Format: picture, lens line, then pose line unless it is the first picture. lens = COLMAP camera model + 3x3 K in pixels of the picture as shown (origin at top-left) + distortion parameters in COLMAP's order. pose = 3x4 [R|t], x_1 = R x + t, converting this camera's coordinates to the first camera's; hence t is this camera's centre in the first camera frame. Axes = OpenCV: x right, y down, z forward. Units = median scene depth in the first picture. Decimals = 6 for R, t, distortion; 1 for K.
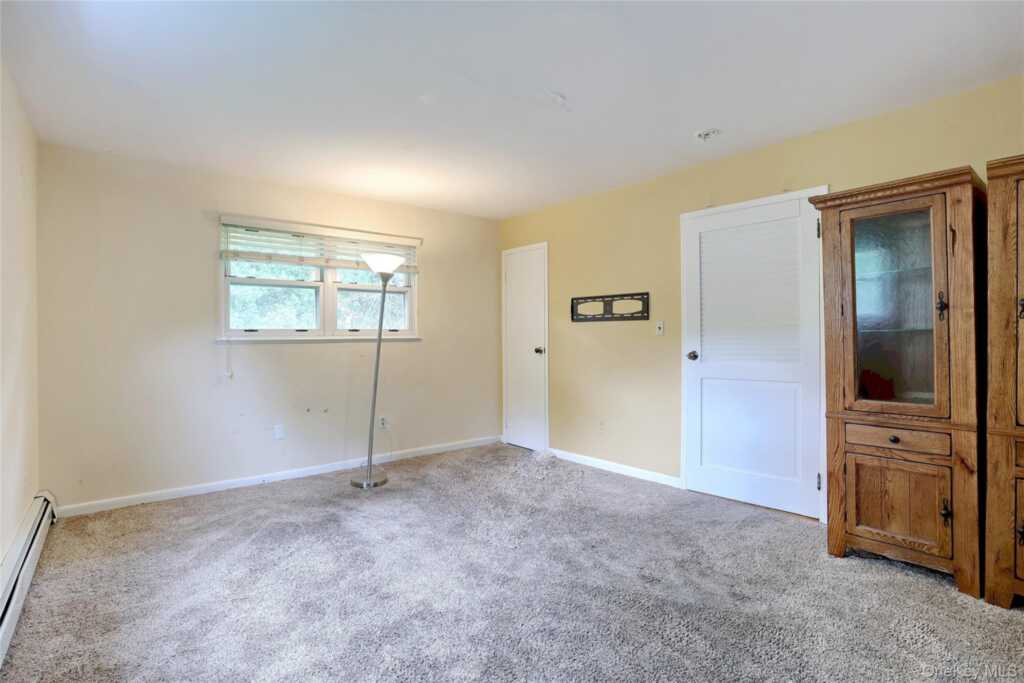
lens RADIAL K [[497.9, 0, 506.2], [0, 497.9, 335.2], [0, 0, 1]] dist [-0.059011, 0.026564]
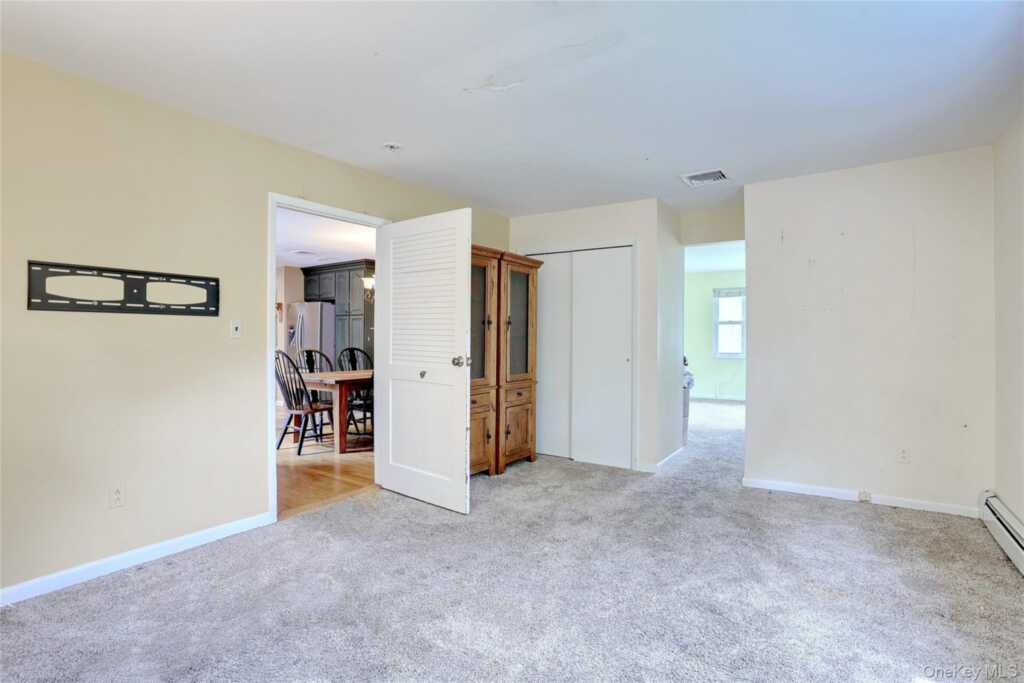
lens RADIAL K [[497.9, 0, 506.2], [0, 497.9, 335.2], [0, 0, 1]] dist [-0.059011, 0.026564]
pose [[-0.246106, -0.007233, 0.969216, -0.478857], [-0.015973, 0.999867, 0.003406, -0.011835], [-0.969111, -0.014643, -0.246188, 0.720966]]
